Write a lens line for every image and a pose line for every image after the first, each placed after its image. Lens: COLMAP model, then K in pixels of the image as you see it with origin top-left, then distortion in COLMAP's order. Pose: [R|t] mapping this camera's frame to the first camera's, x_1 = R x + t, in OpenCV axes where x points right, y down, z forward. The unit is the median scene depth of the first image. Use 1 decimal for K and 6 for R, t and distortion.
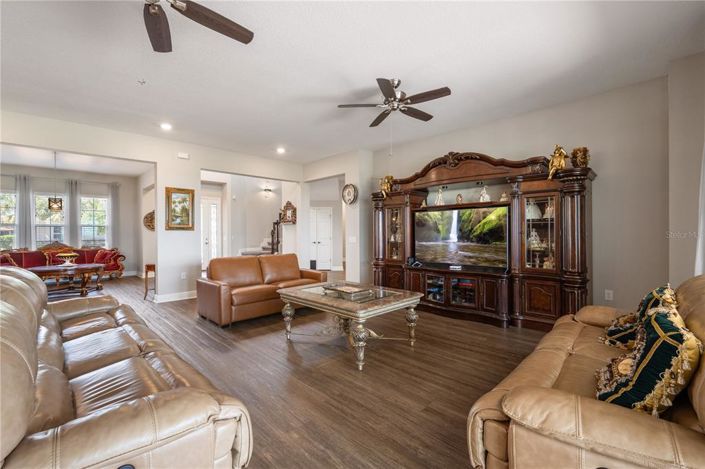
lens RADIAL K [[316.2, 0, 349.4], [0, 316.2, 234.4], [0, 0, 1]] dist [0.001182, 0.000269]
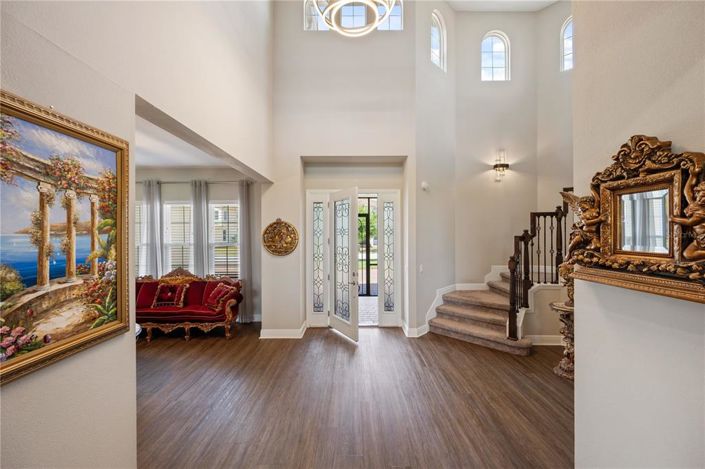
lens RADIAL K [[280.4, 0, 354.9], [0, 280.4, 231.4], [0, 0, 1]] dist [0.000257, 0.000376]
pose [[0.734905, -0.003008, -0.678163, -0.147664], [0.001606, 0.999995, -0.002695, -0.043640], [0.678168, 0.000891, 0.734906, 0.596291]]
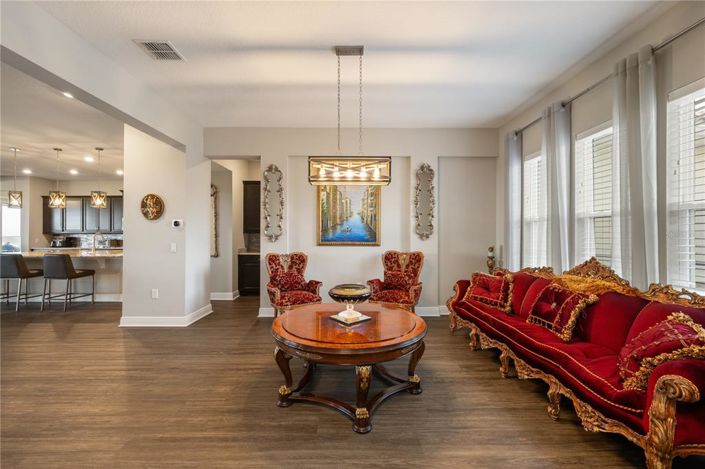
lens RADIAL K [[284.4, 0, 353.2], [0, 284.4, 233.5], [0, 0, 1]] dist [0.001138, 0.000049]
pose [[-0.661248, 0.000948, -0.750167, -0.377292], [0.003918, 0.999990, -0.002190, -0.005844], [0.750157, -0.004387, -0.661245, 0.751659]]
